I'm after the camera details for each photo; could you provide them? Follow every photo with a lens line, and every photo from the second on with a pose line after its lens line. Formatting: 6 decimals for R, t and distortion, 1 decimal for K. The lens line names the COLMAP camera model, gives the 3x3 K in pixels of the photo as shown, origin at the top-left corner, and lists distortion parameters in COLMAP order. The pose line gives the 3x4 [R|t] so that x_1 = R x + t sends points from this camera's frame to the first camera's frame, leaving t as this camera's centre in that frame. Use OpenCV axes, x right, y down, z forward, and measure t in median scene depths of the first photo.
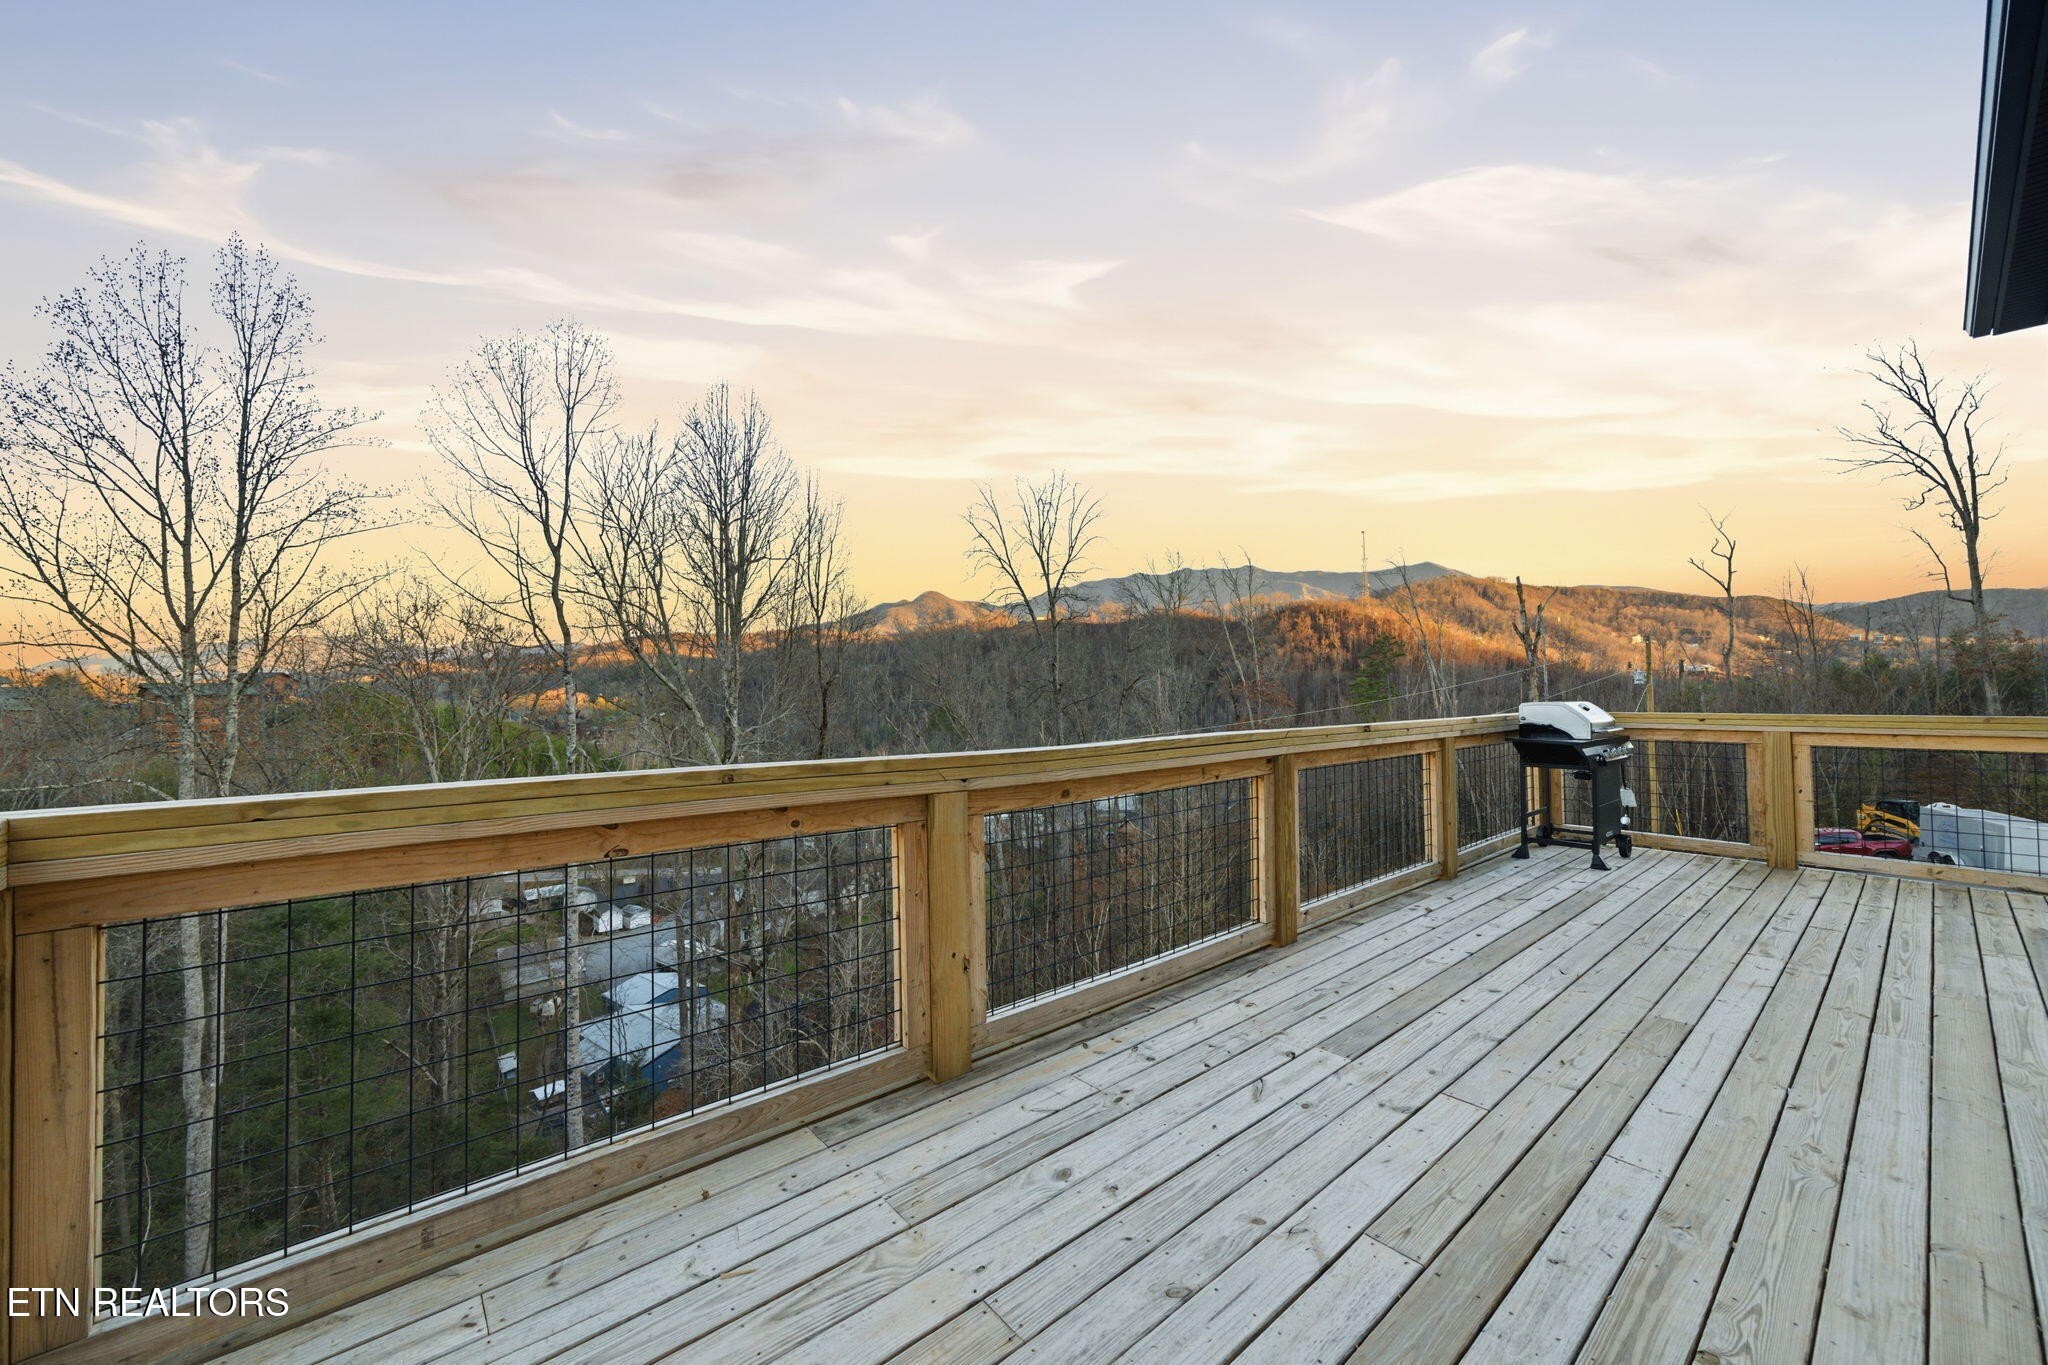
lens RADIAL K [[782.5, 0, 1019.4], [0, 782.5, 677.7], [0, 0, 1]] dist [0.001059, -0.000145]
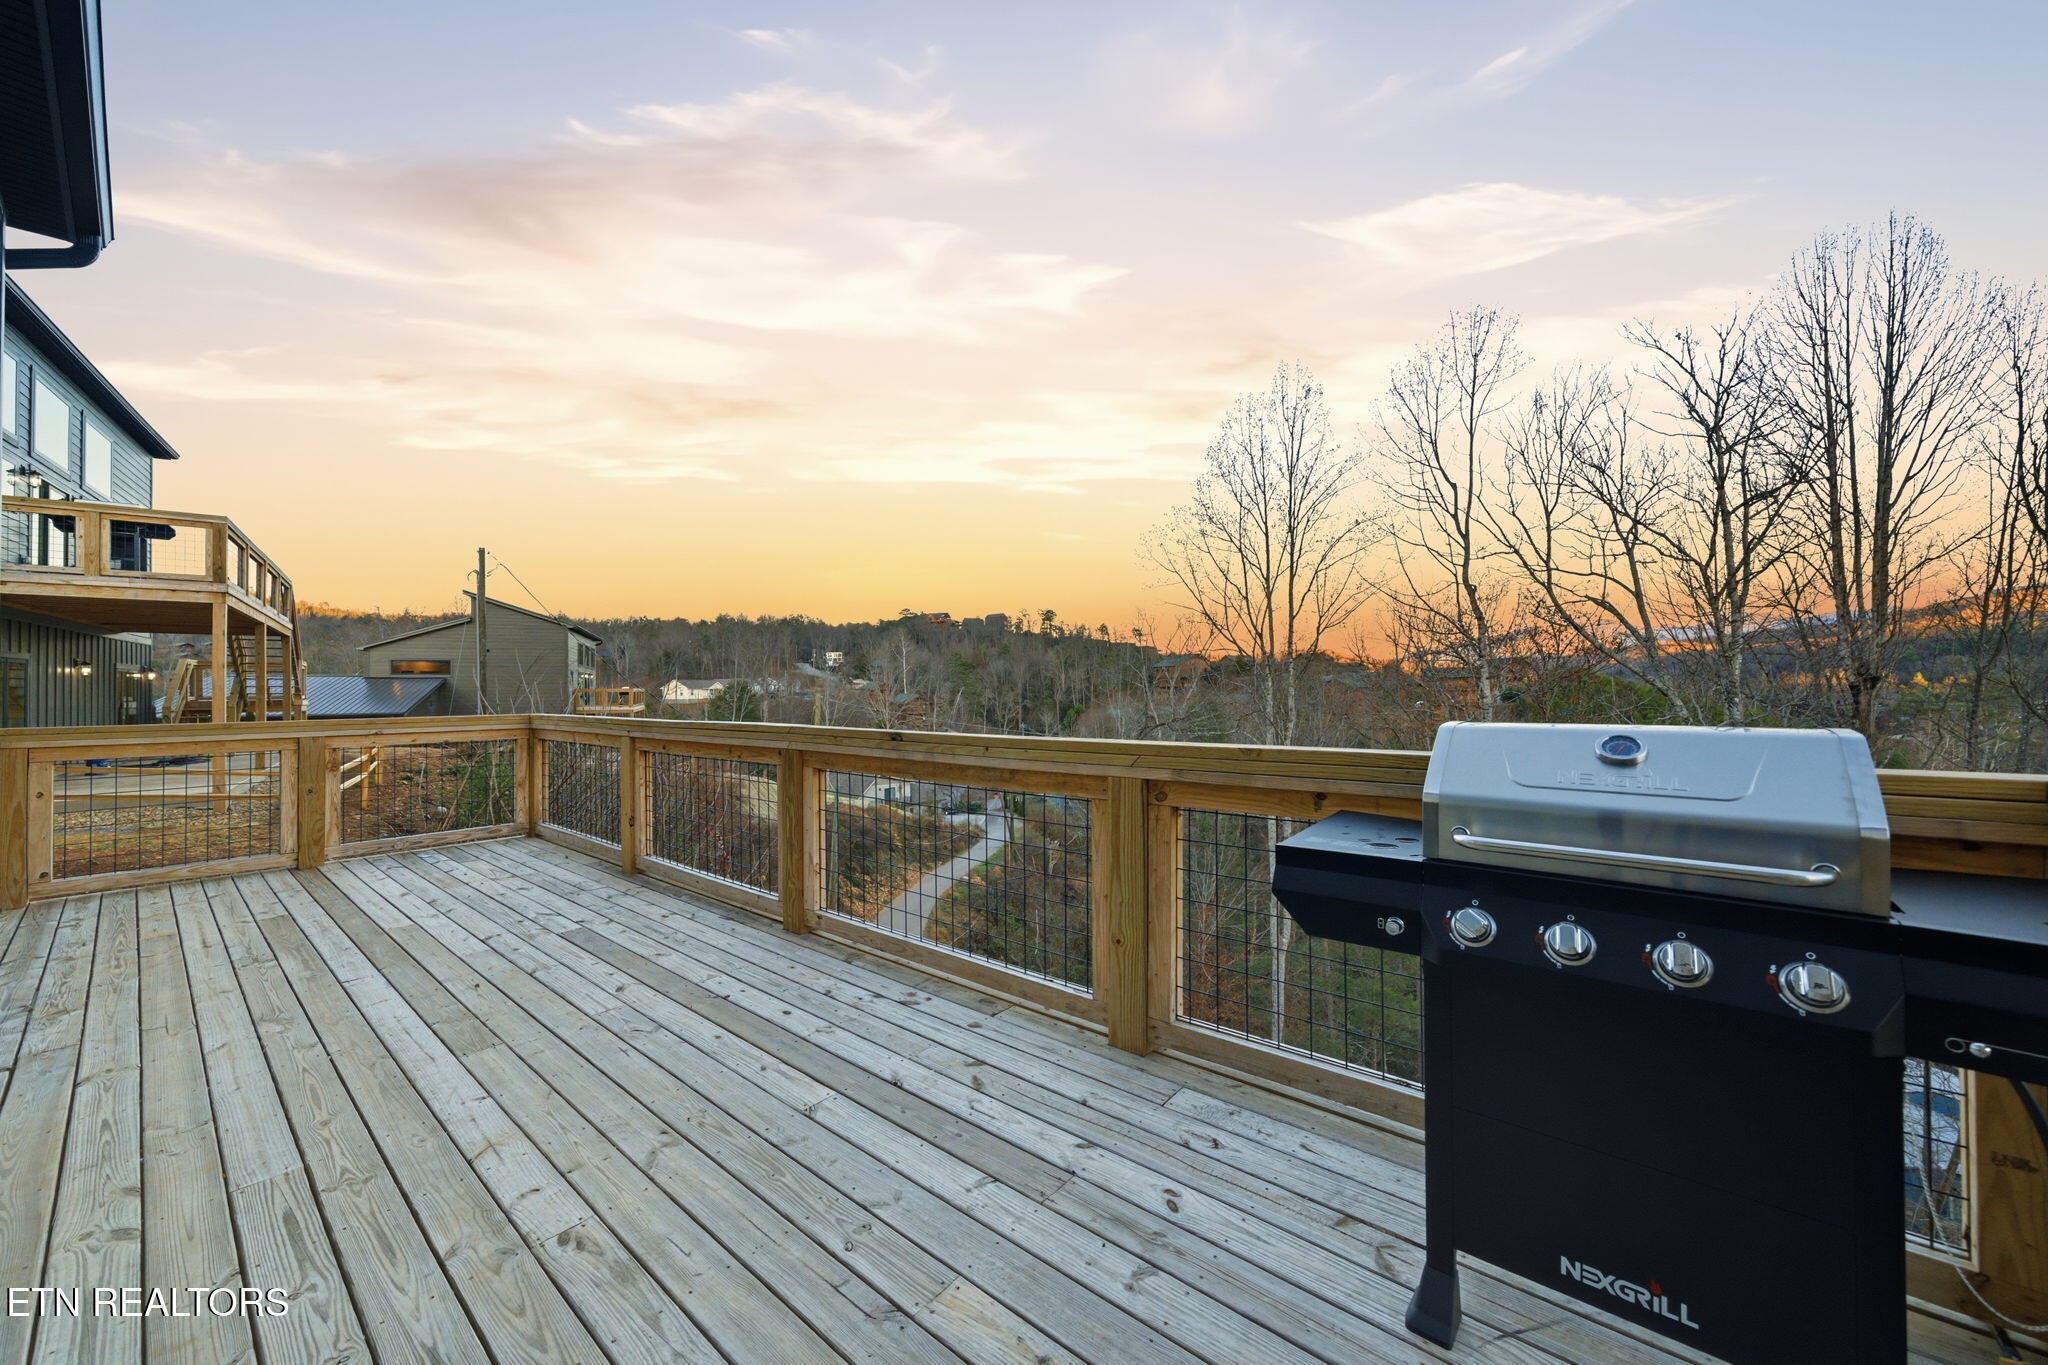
lens RADIAL K [[782.5, 0, 1019.4], [0, 782.5, 677.7], [0, 0, 1]] dist [0.001059, -0.000145]
pose [[0.139472, -0.003369, -0.990220, 1.514787], [0.028610, 0.999590, 0.000629, 0.014568], [0.989813, -0.028417, 0.139511, 1.248485]]
